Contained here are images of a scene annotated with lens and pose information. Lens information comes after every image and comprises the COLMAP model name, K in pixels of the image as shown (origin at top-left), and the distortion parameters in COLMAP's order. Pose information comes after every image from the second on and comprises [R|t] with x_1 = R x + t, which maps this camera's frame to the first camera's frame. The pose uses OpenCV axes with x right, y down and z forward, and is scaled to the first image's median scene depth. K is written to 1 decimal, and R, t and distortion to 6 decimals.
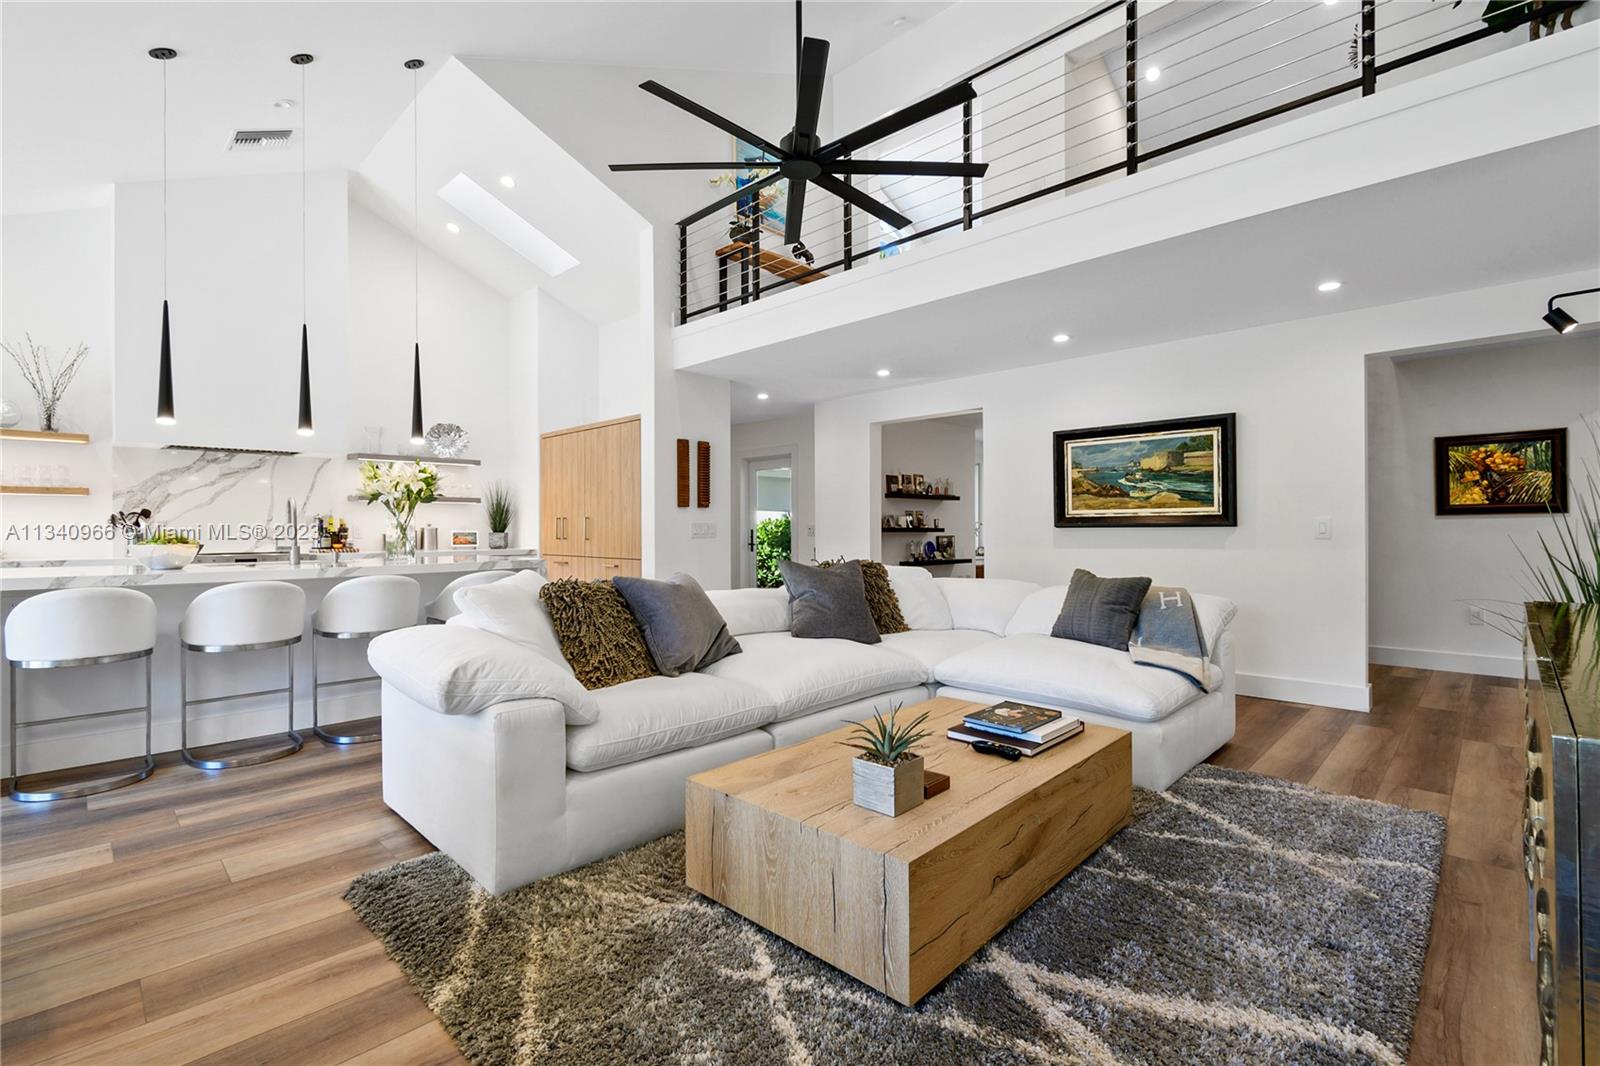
lens RADIAL K [[721.1, 0, 801.6], [0, 721.1, 532.7], [0, 0, 1]] dist [0.002684, 0.000395]
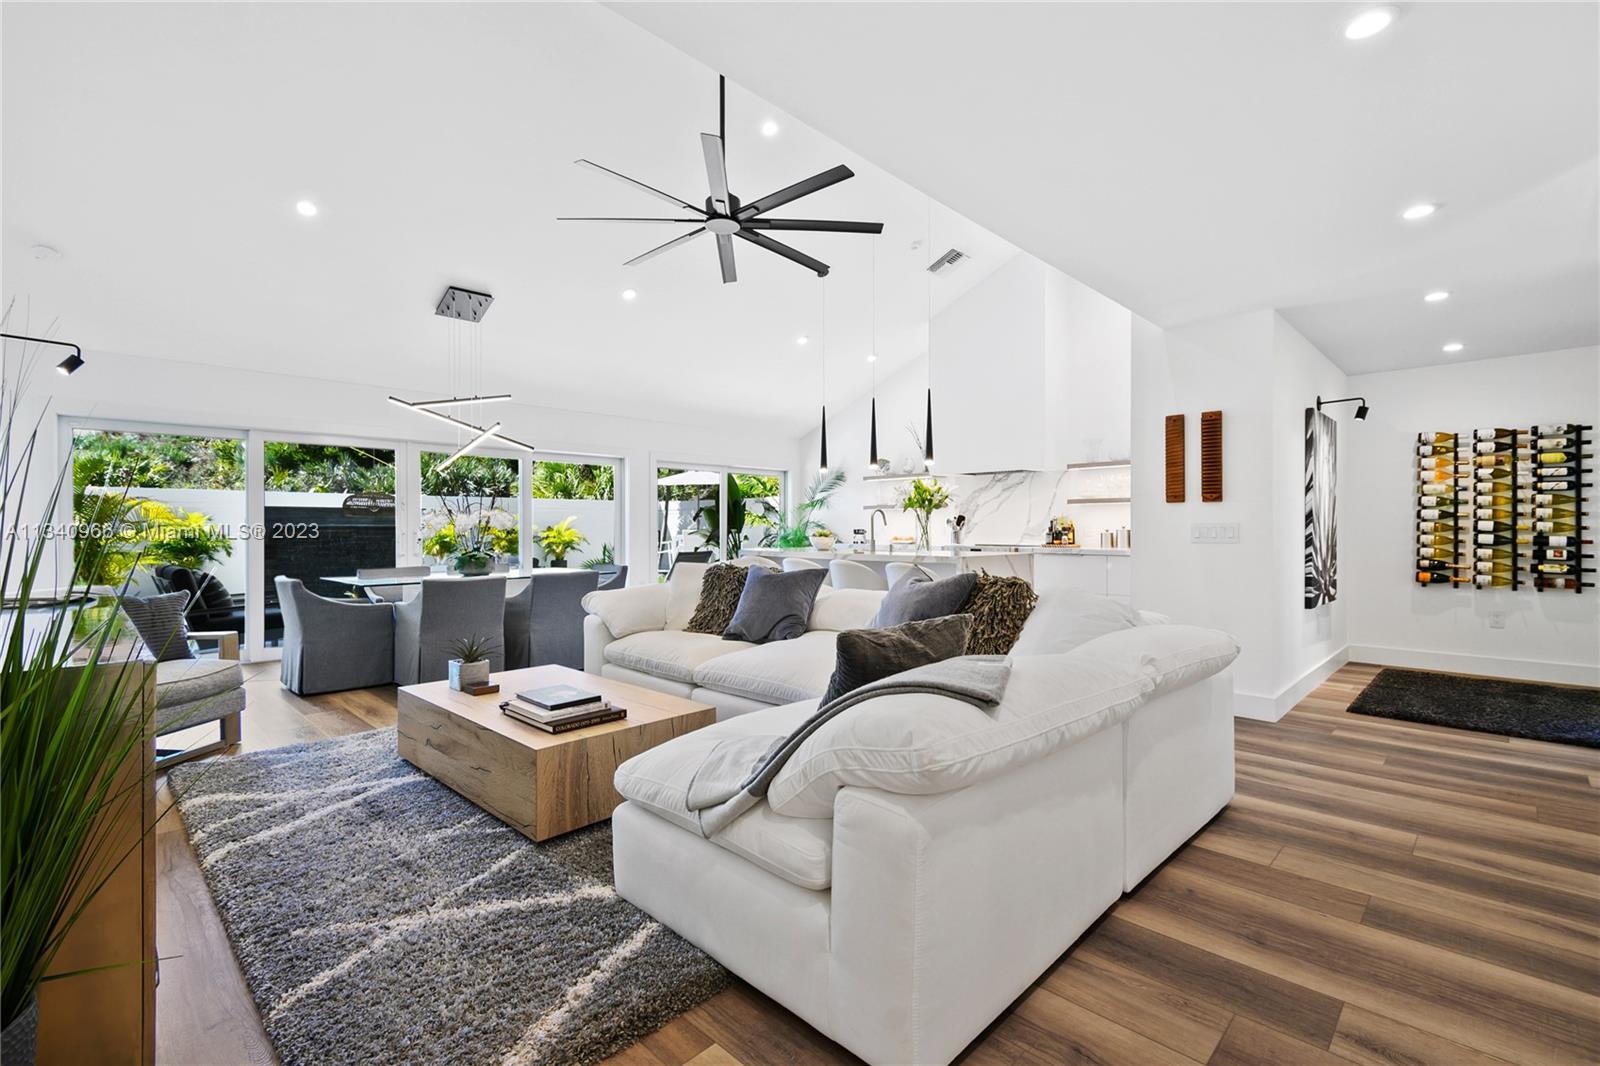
lens RADIAL K [[721.1, 0, 797.4], [0, 721.1, 528.4], [0, 0, 1]] dist [0.002684, 0.000395]
pose [[-0.009144, 0.004918, -0.999946, 0.636025], [0.001104, 0.999987, 0.004908, -0.011052], [0.999958, -0.001059, -0.009149, 0.608315]]
